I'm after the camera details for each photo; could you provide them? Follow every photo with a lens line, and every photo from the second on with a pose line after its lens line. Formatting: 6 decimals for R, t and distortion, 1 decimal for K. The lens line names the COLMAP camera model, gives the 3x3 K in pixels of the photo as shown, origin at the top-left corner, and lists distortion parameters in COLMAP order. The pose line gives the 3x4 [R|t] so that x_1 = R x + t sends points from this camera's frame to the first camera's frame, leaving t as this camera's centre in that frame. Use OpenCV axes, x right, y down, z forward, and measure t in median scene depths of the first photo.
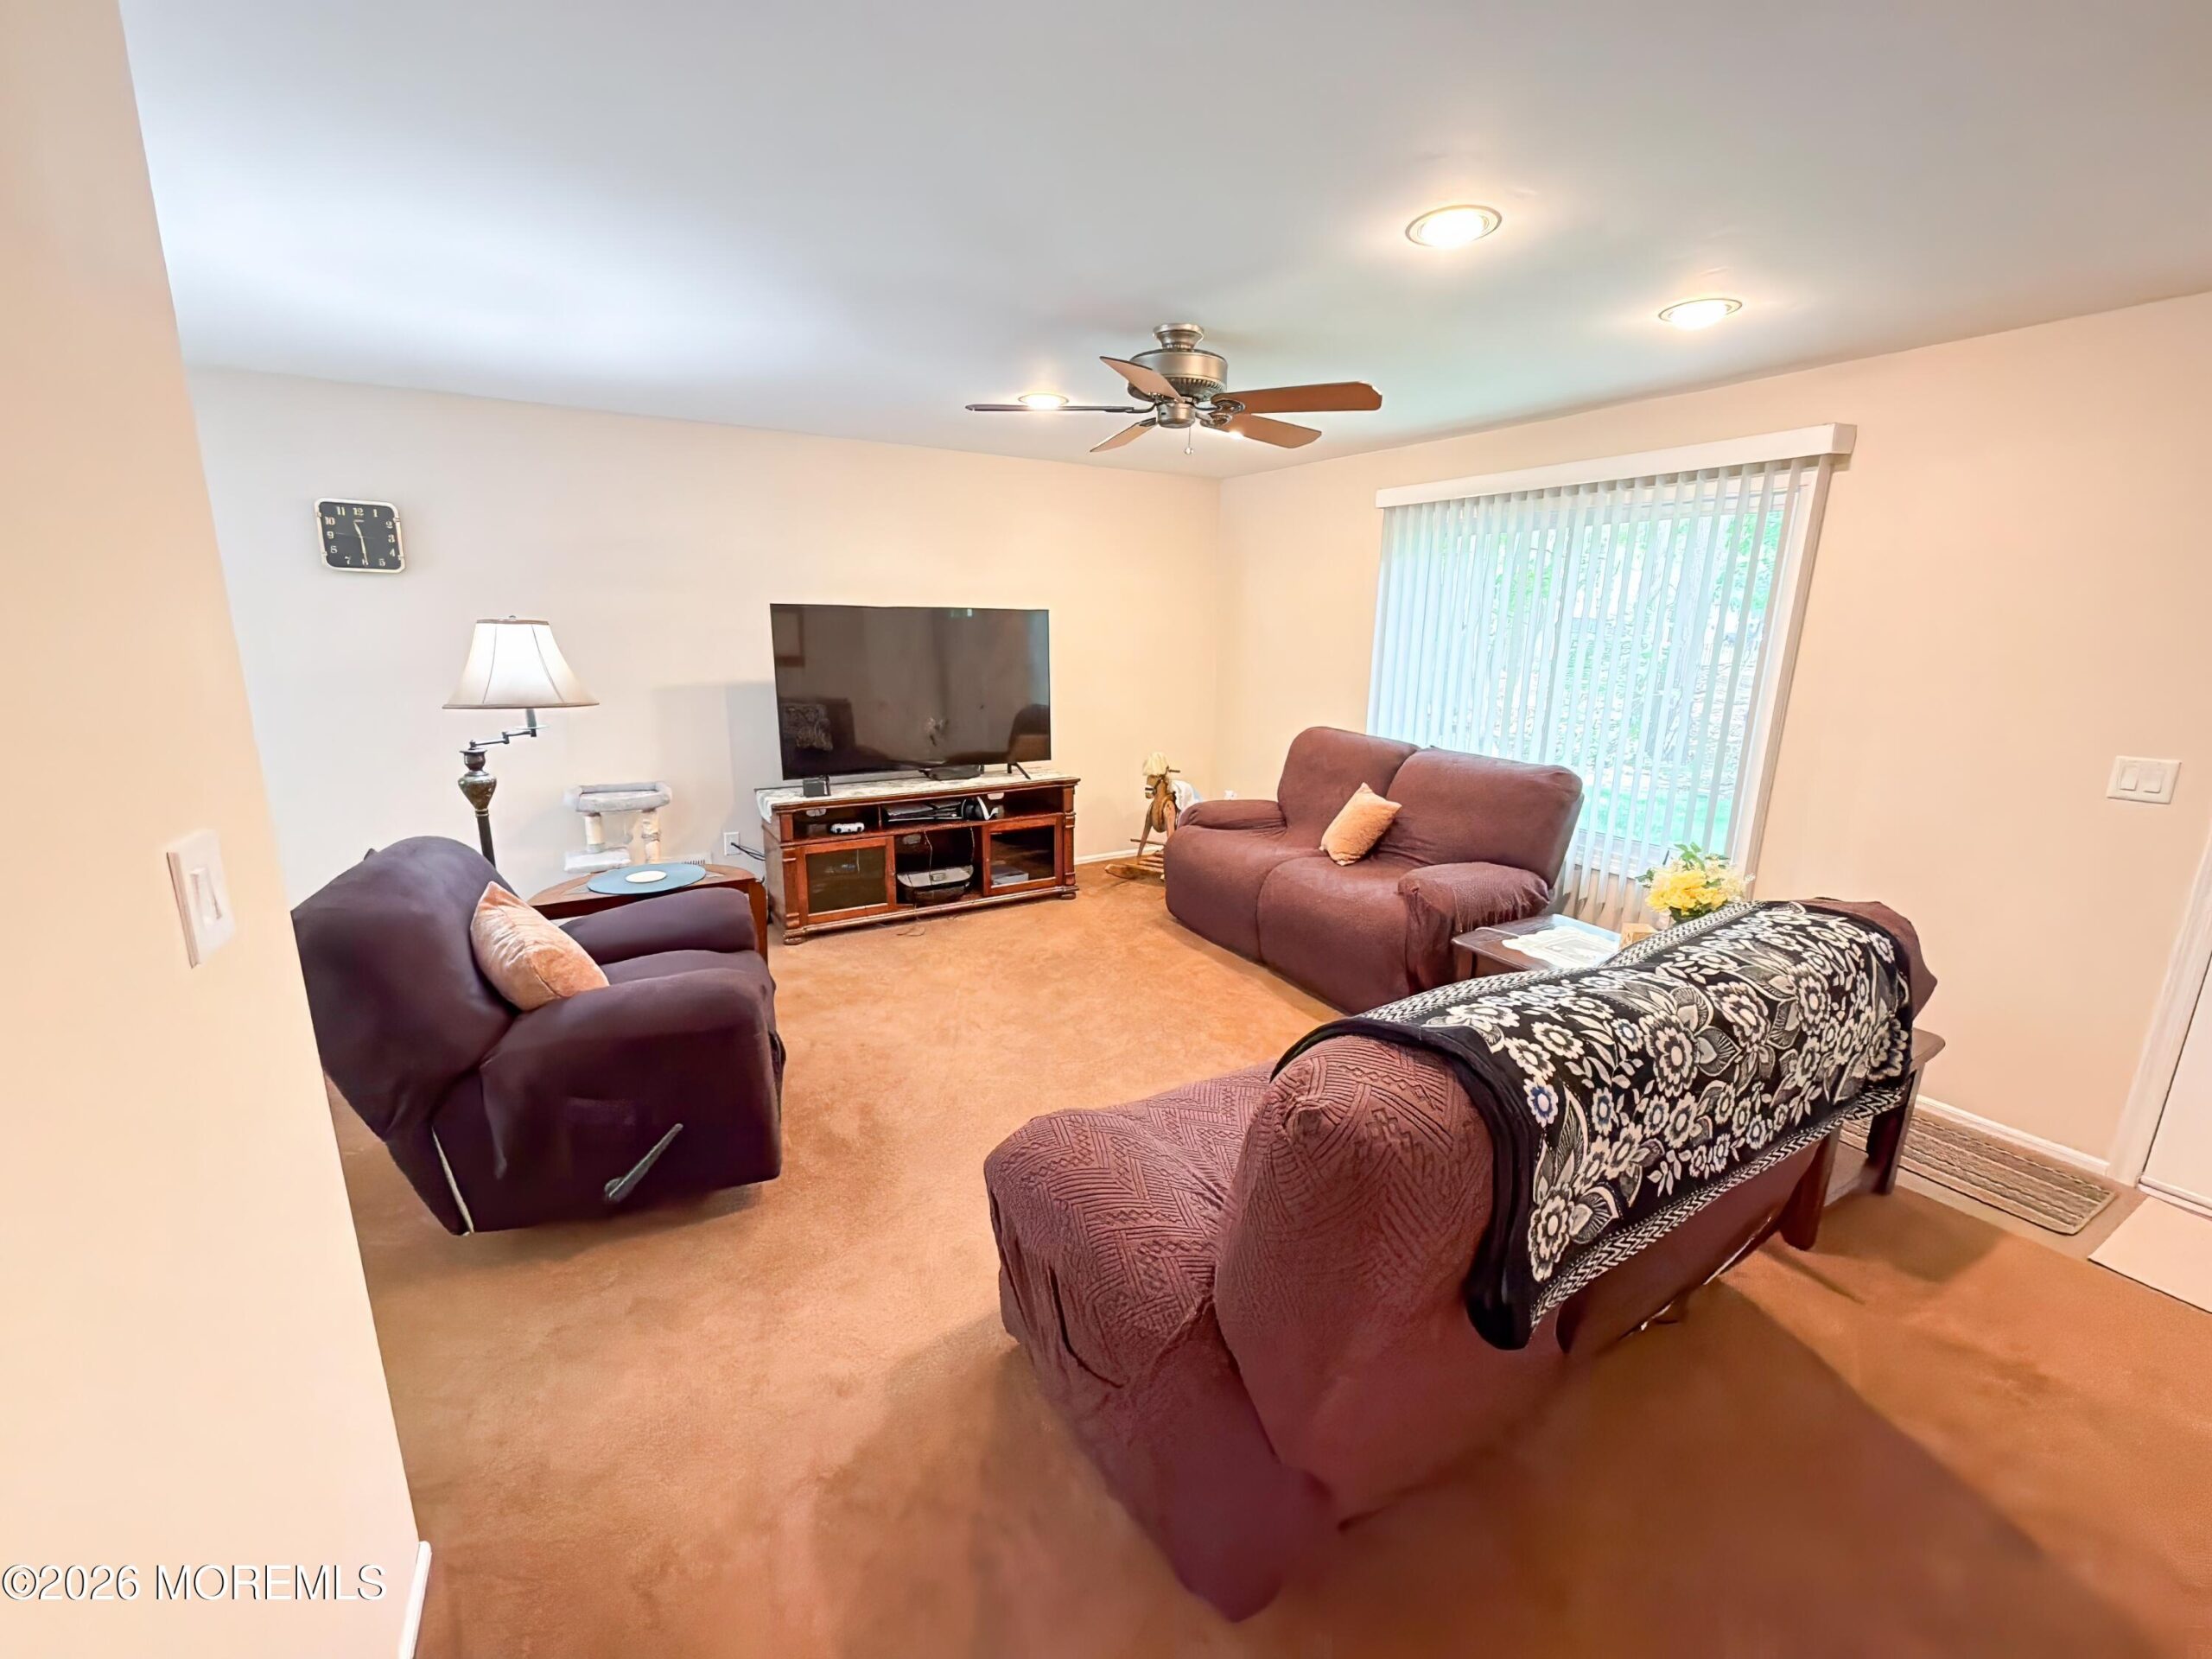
lens RADIAL K [[896.9, 0, 1119.4], [0, 896.9, 827.4], [0, 0, 1]] dist [-0.000859, -0.000379]
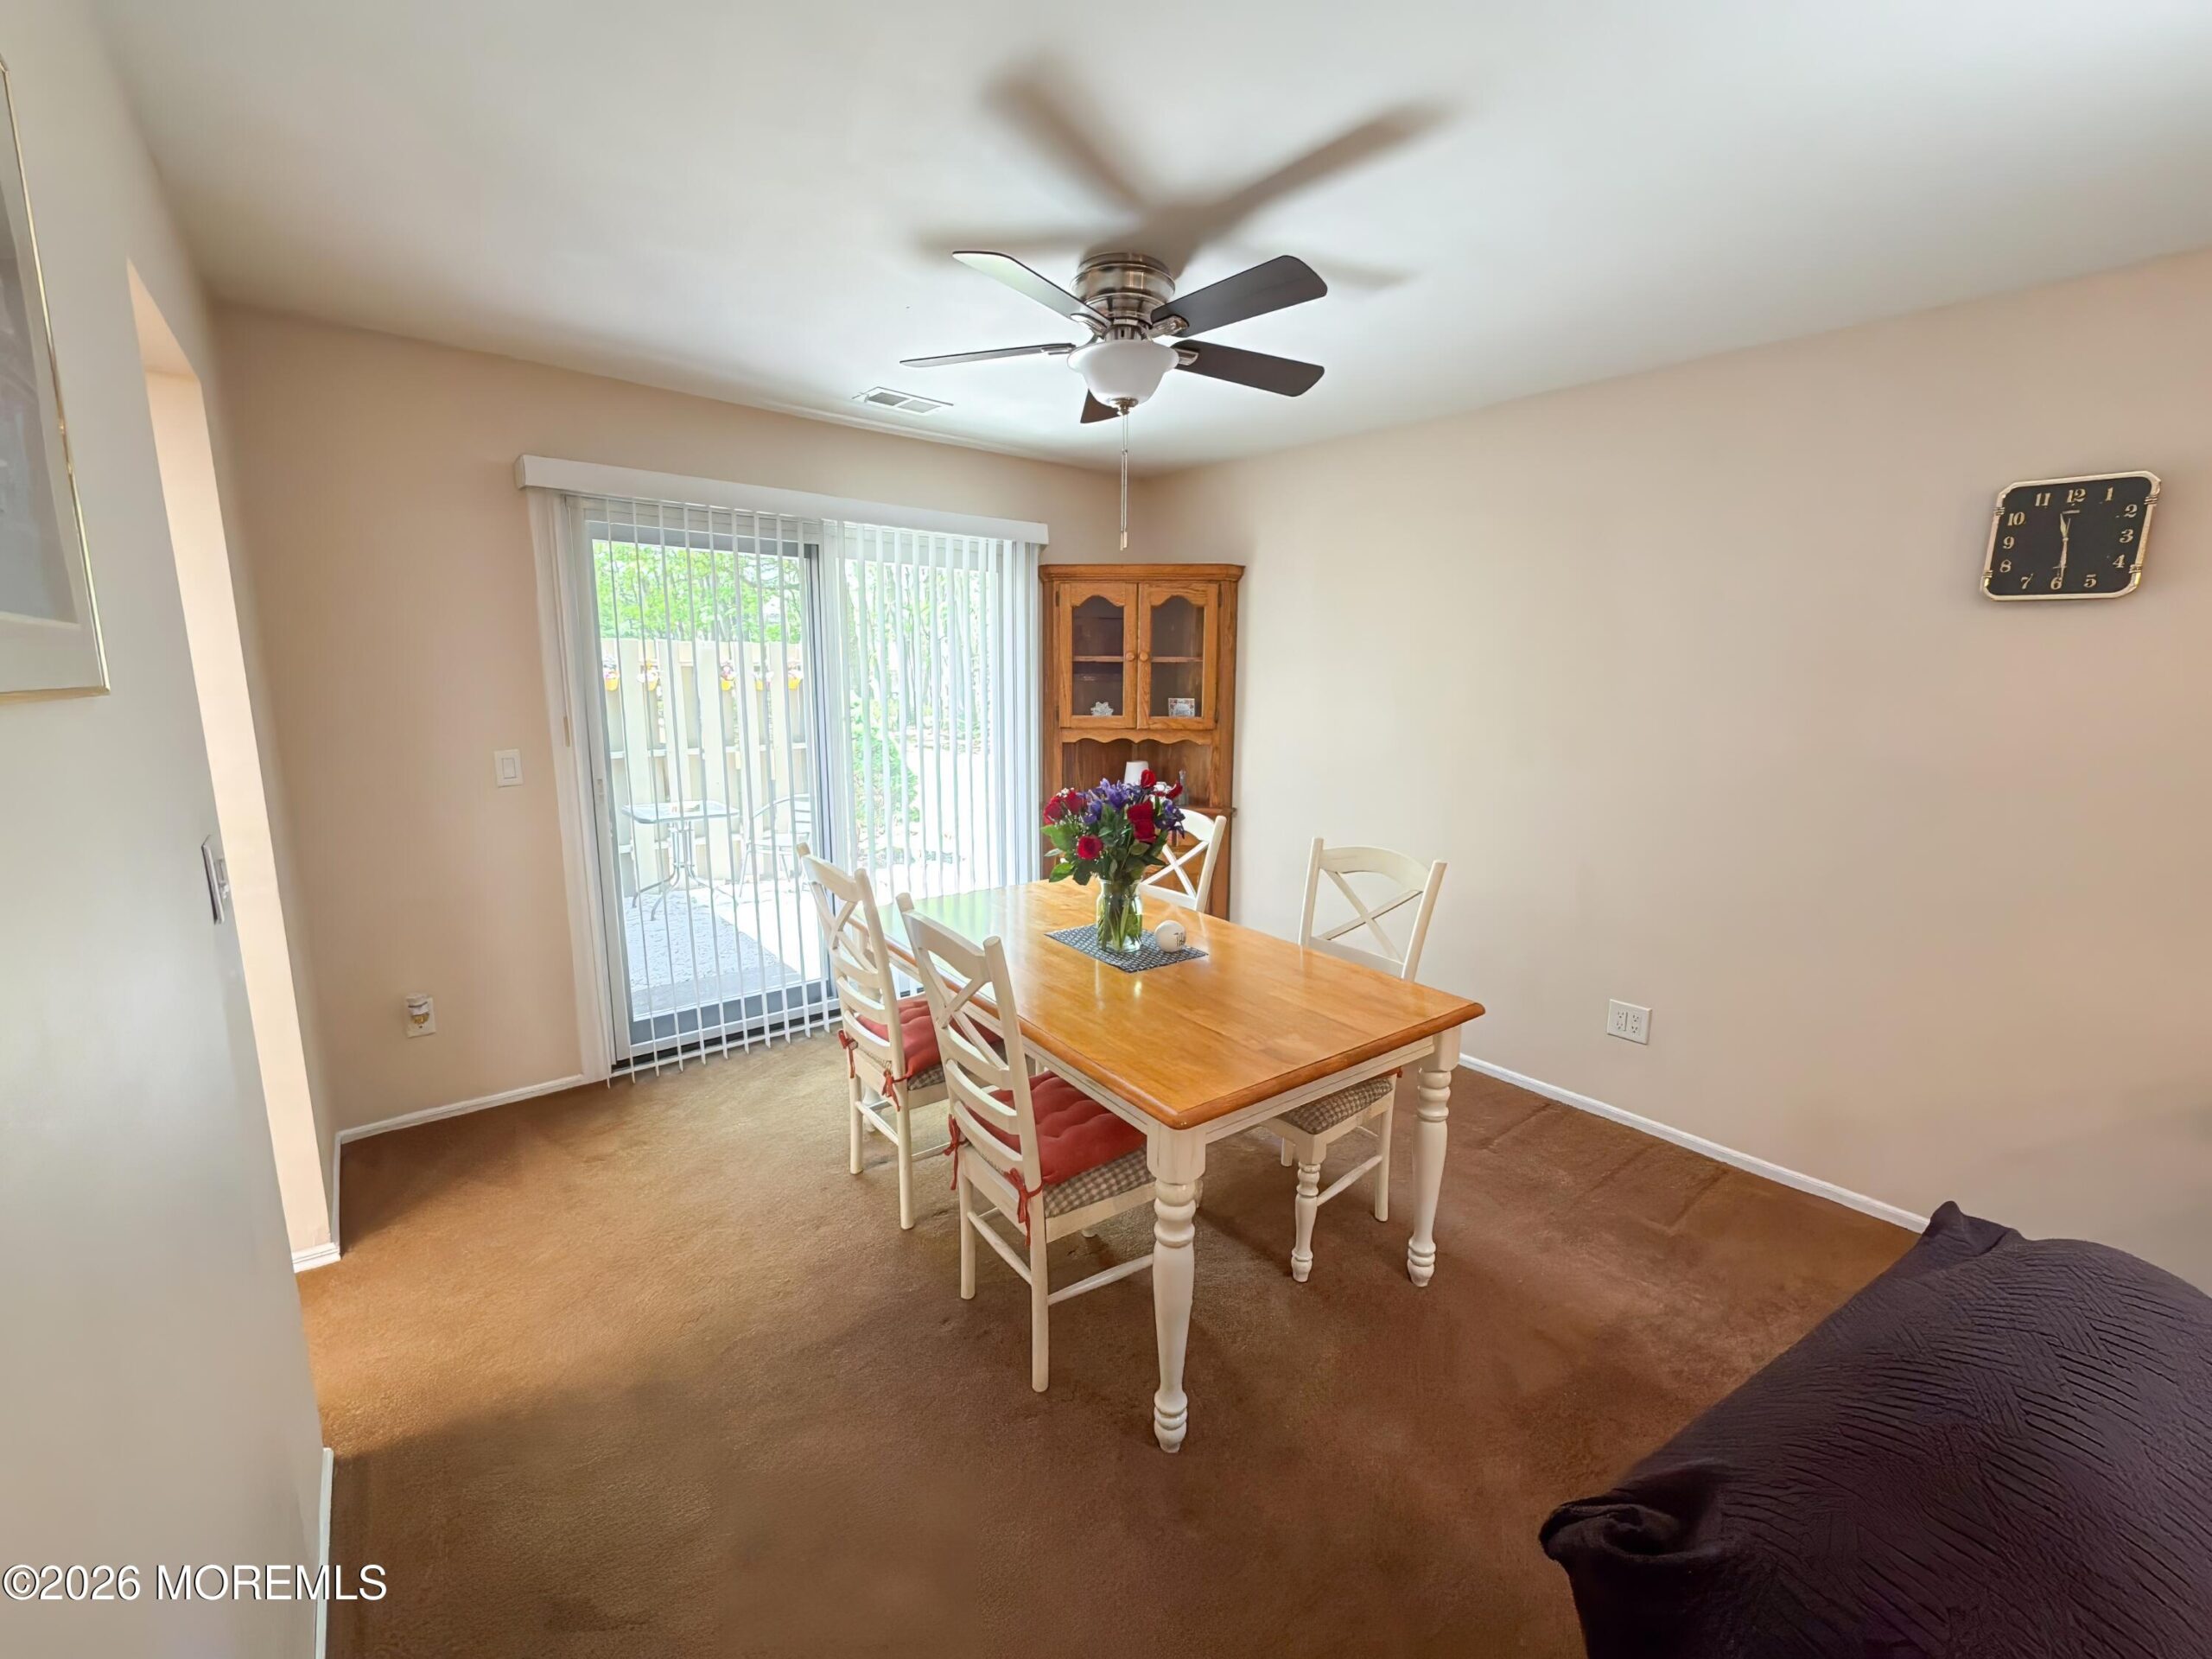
lens RADIAL K [[896.9, 0, 1119.4], [0, 896.9, 827.4], [0, 0, 1]] dist [-0.000859, -0.000379]
pose [[0.156495, 0.157422, -0.975053, -0.349621], [-0.231484, 0.965565, 0.118738, -0.073294], [0.960169, 0.207127, 0.187547, 0.345654]]
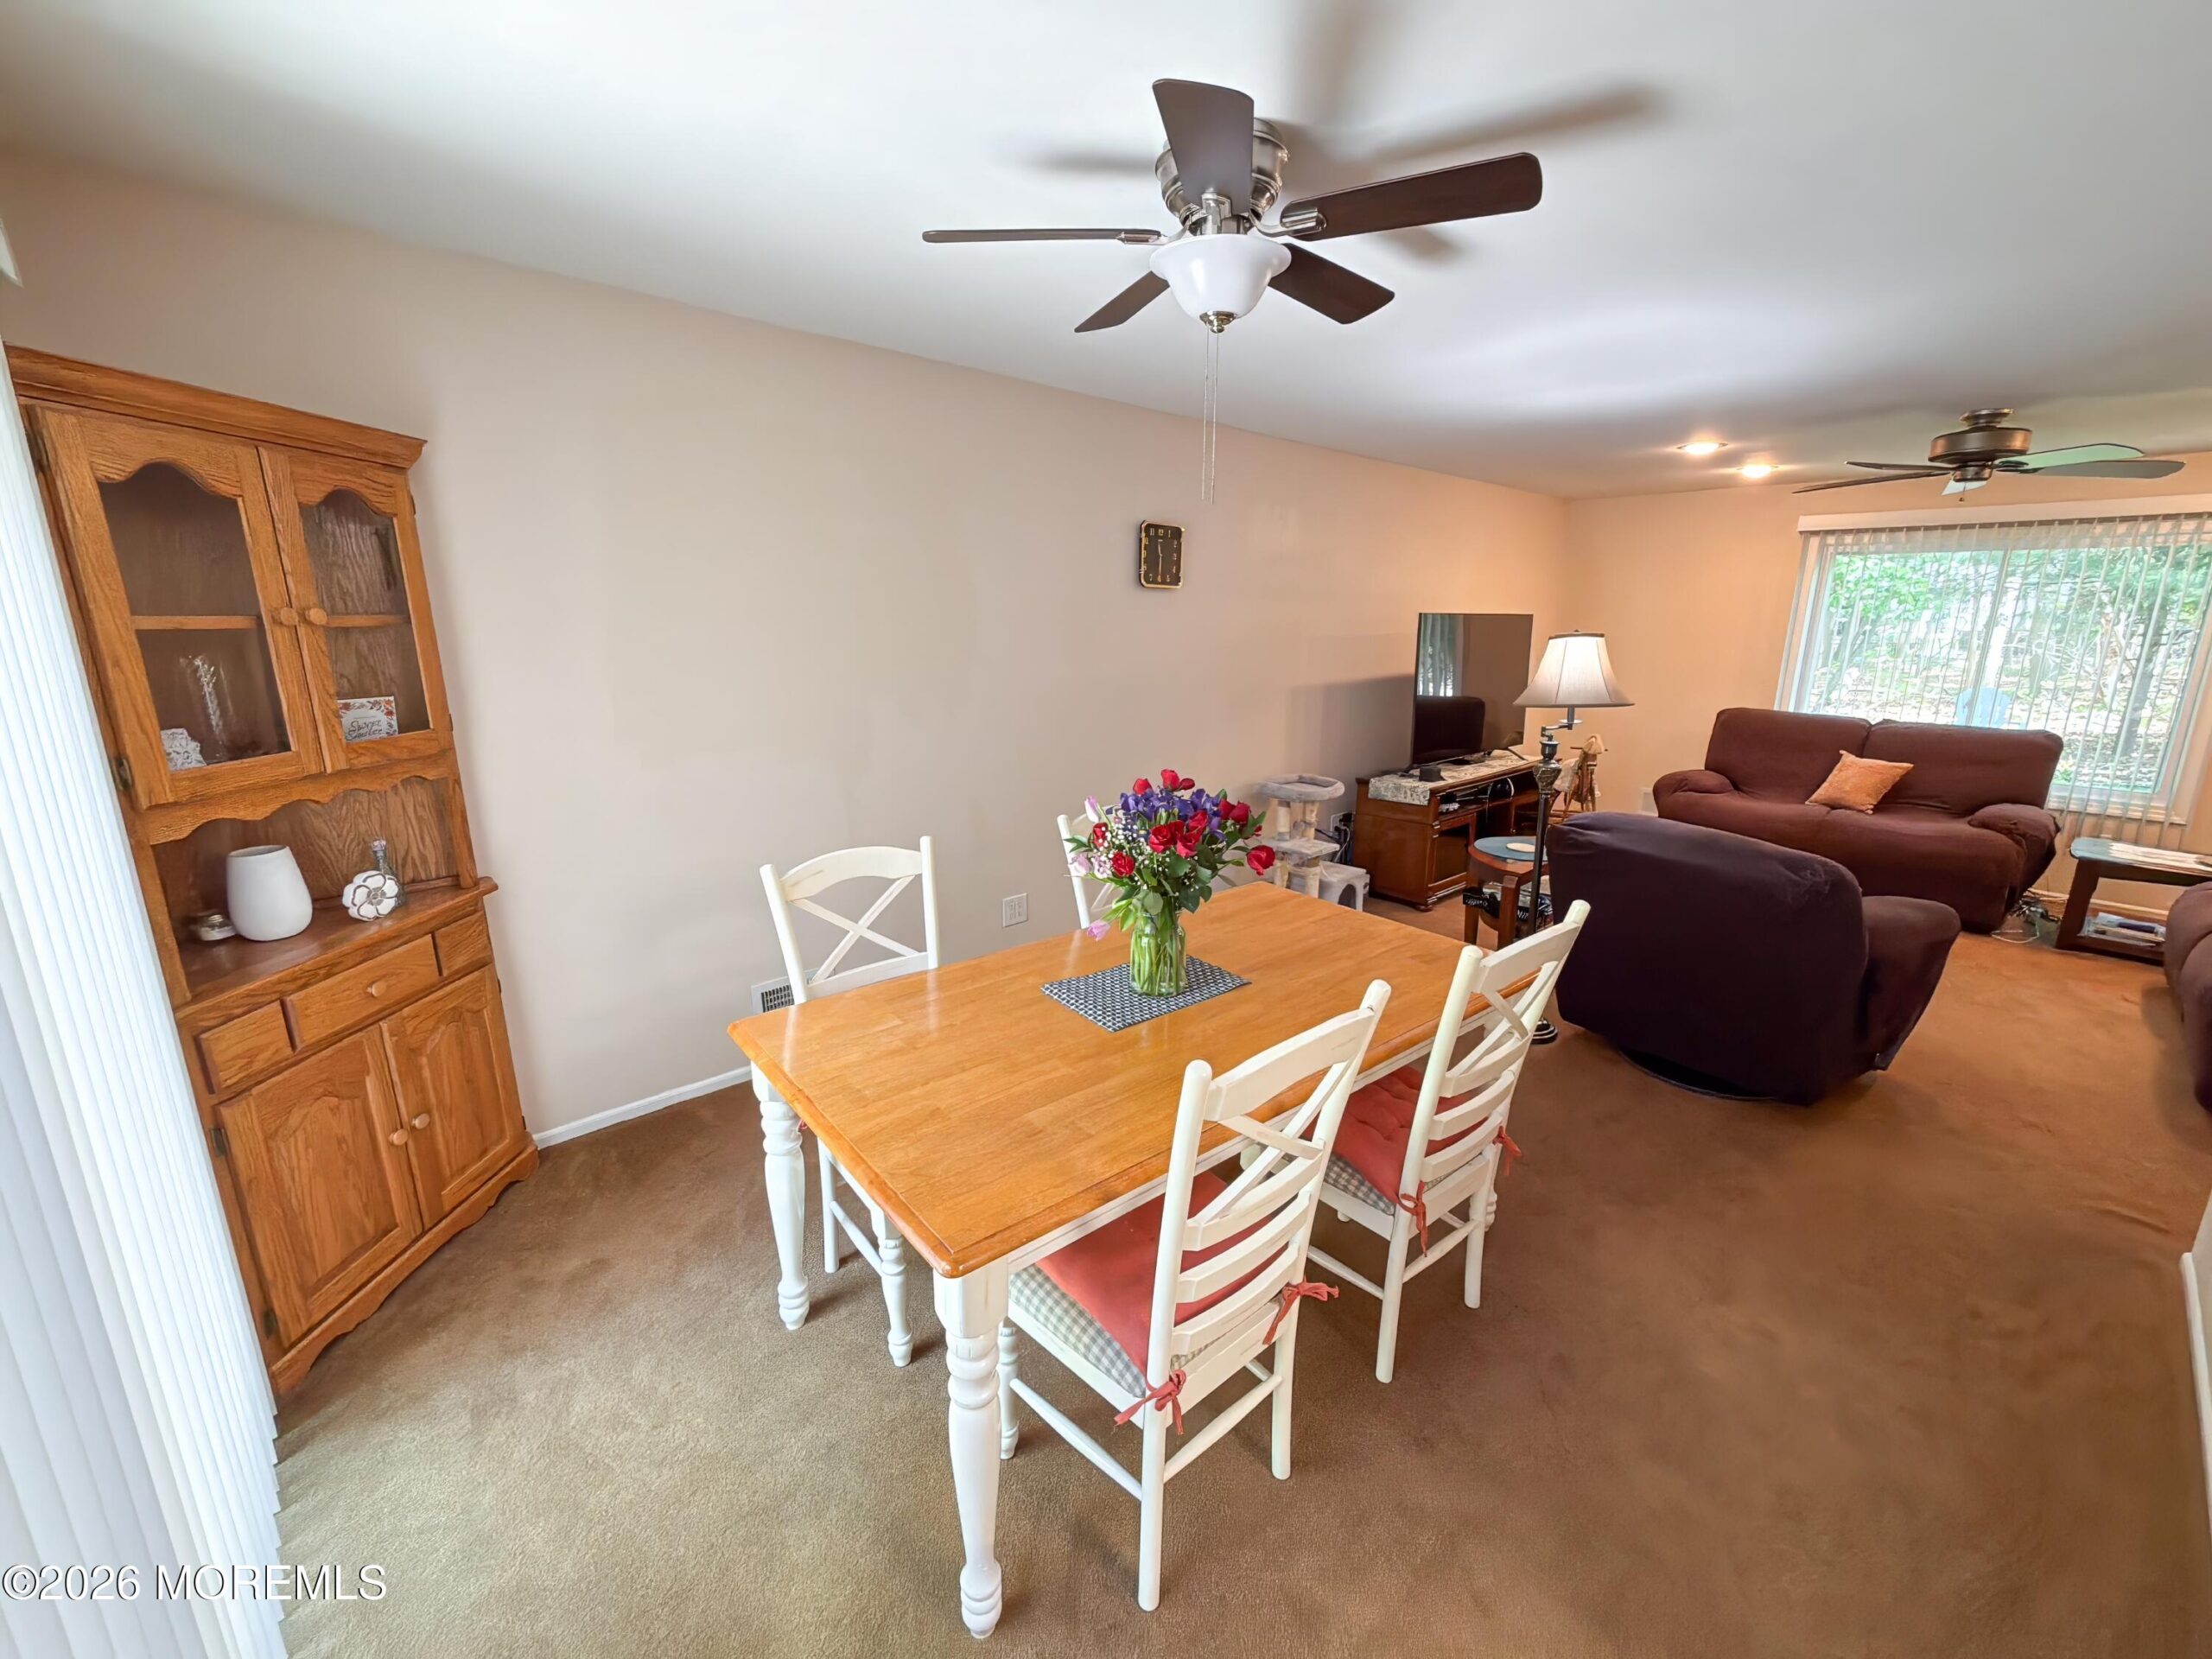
lens RADIAL K [[896.9, 0, 1119.4], [0, 896.9, 827.4], [0, 0, 1]] dist [-0.000859, -0.000379]
pose [[0.978325, -0.056025, 0.199353, -1.119122], [0.054133, 0.998422, 0.014931, -0.016670], [-0.199875, -0.003815, 0.979814, -0.045409]]
